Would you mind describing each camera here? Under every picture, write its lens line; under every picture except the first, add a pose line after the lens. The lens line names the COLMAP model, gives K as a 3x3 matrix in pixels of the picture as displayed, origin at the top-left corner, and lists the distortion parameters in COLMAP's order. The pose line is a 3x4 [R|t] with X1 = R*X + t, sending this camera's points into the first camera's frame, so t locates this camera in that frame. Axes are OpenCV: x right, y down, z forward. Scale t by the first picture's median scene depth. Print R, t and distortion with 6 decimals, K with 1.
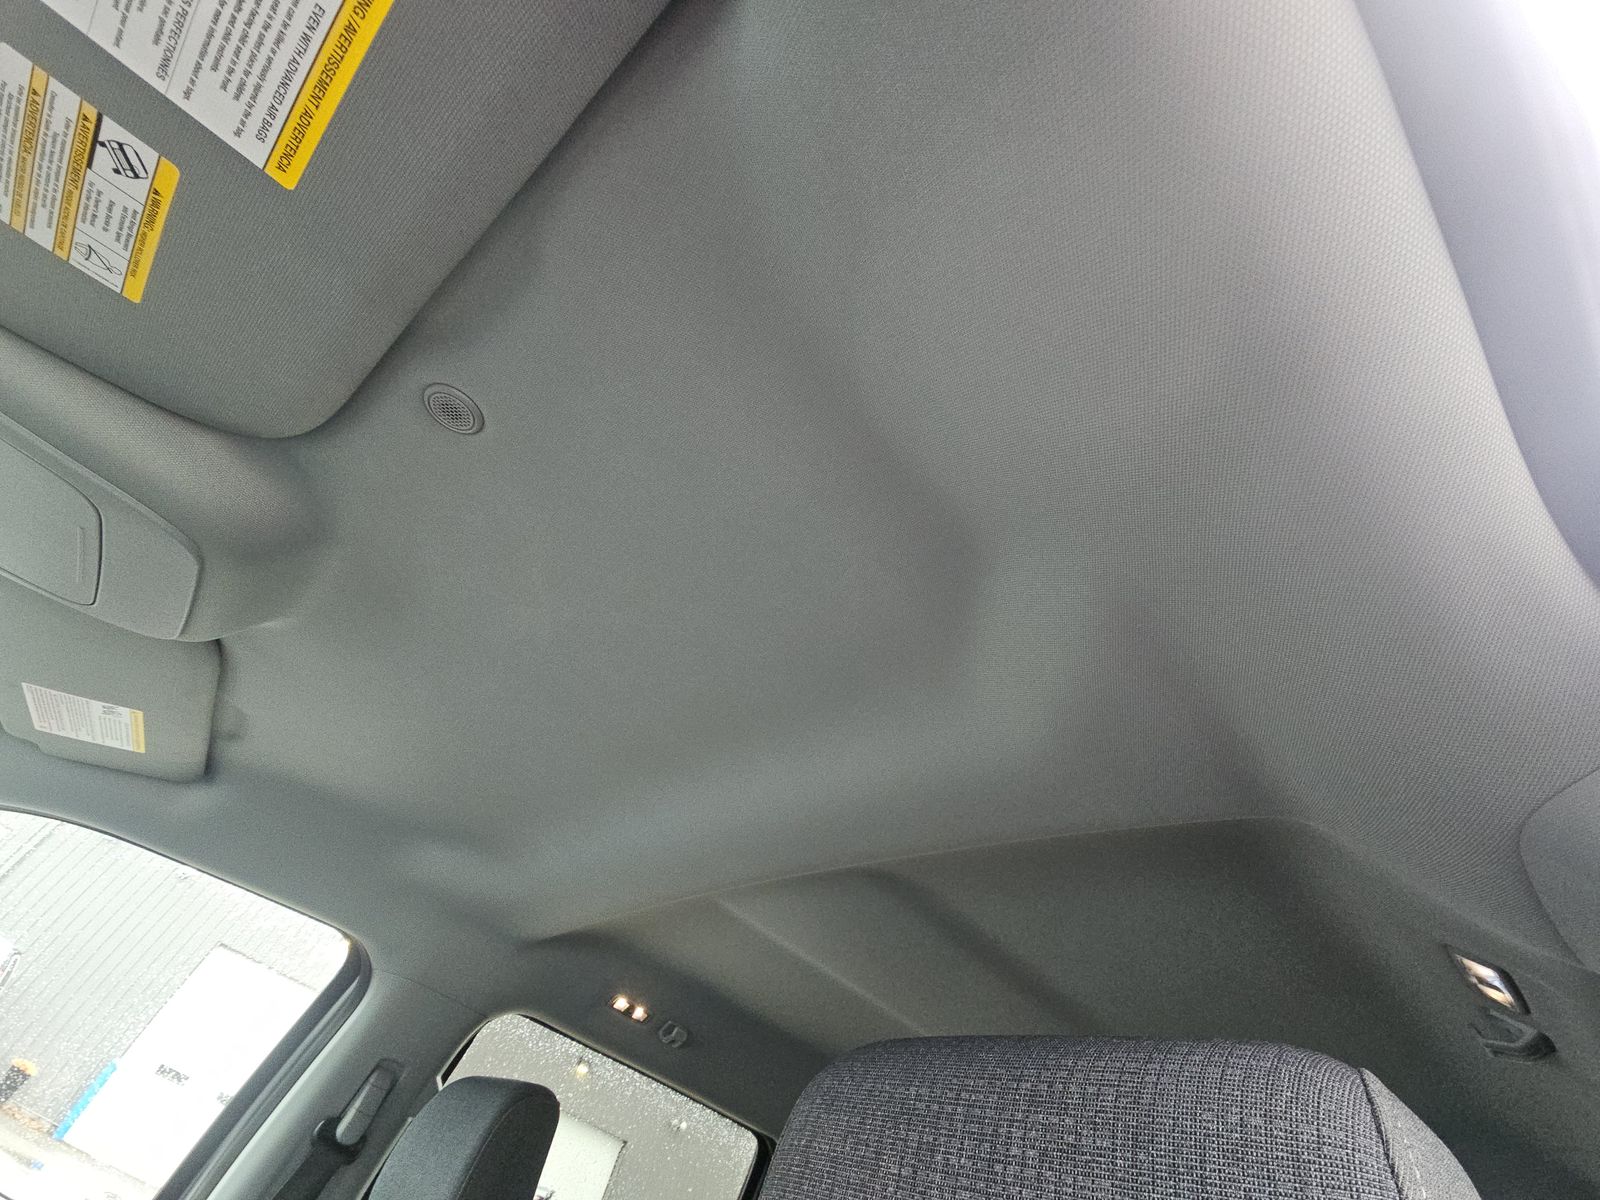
lens RADIAL K [[637.7, 0, 804.5], [0, 637.7, 606.4], [0, 0, 1]] dist [0.016450, -0.016134]
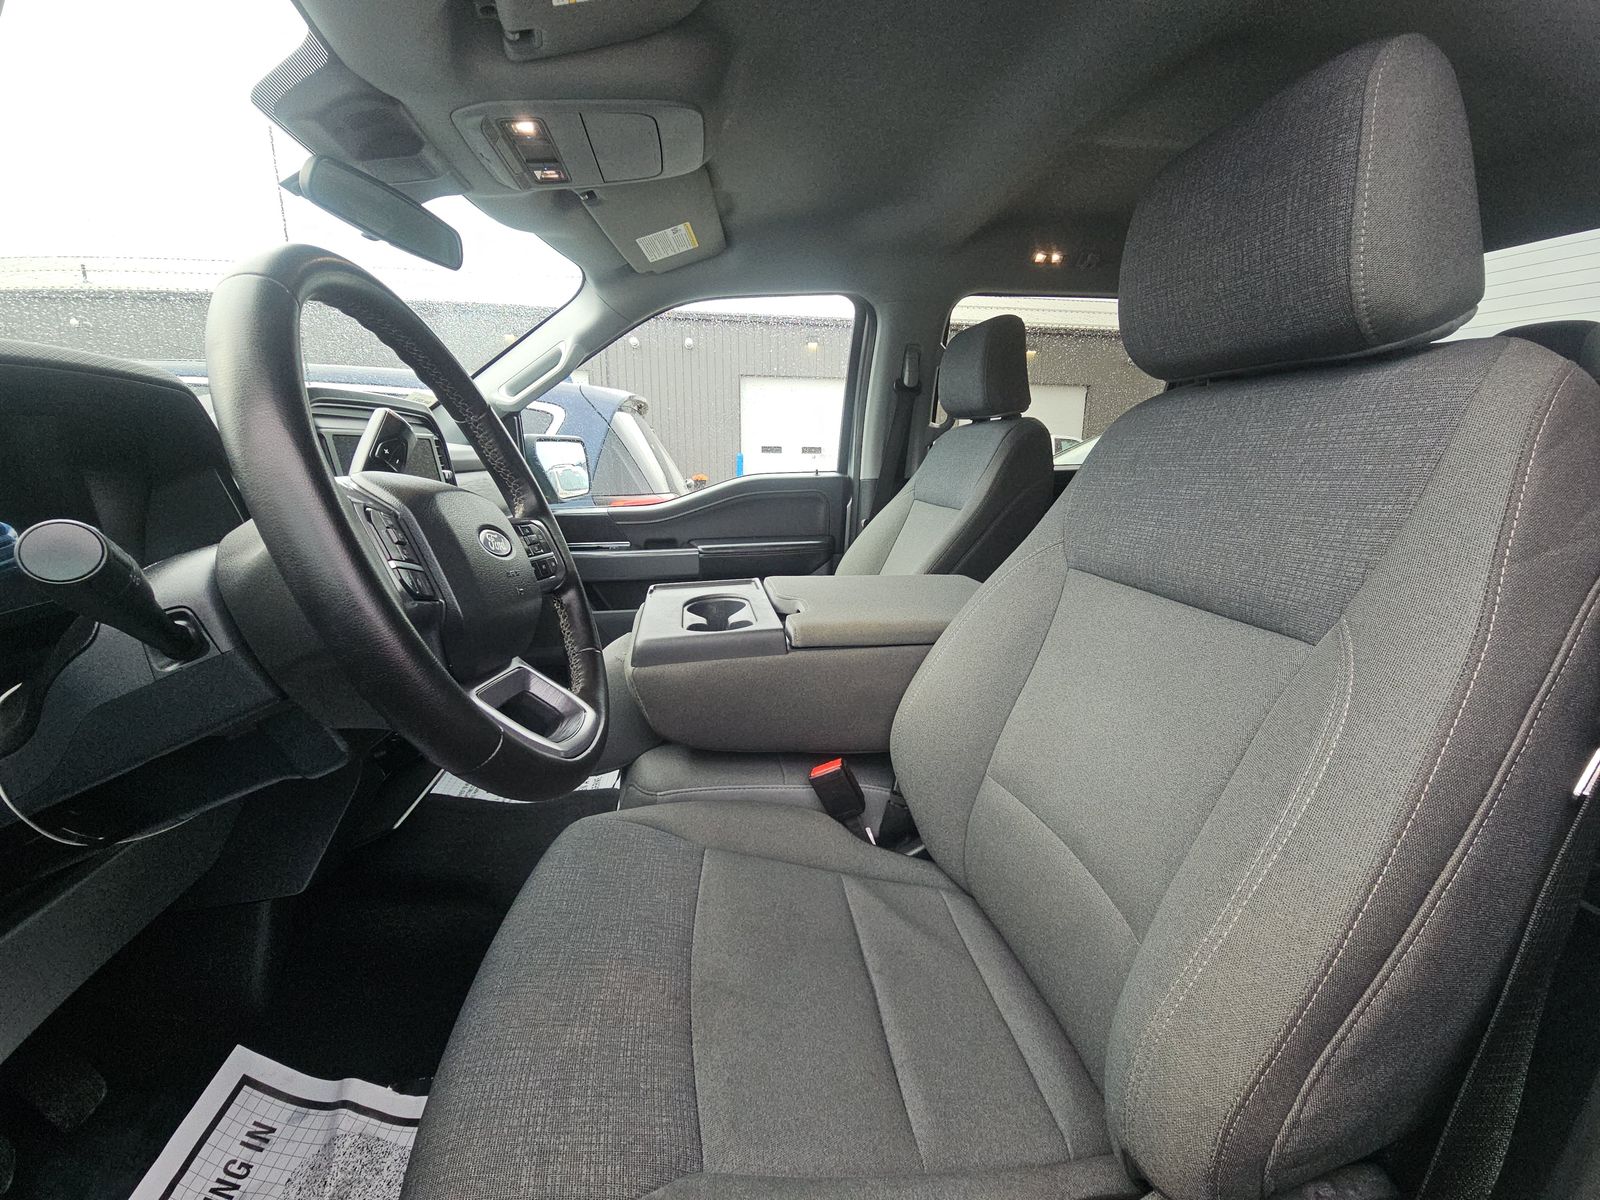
lens RADIAL K [[637.7, 0, 804.5], [0, 637.7, 606.4], [0, 0, 1]] dist [0.016450, -0.016134]
pose [[0.774589, -0.100507, -0.624428, 0.118354], [0.577279, 0.515692, 0.633096, -0.164998], [0.258382, -0.850858, 0.457470, -0.449858]]
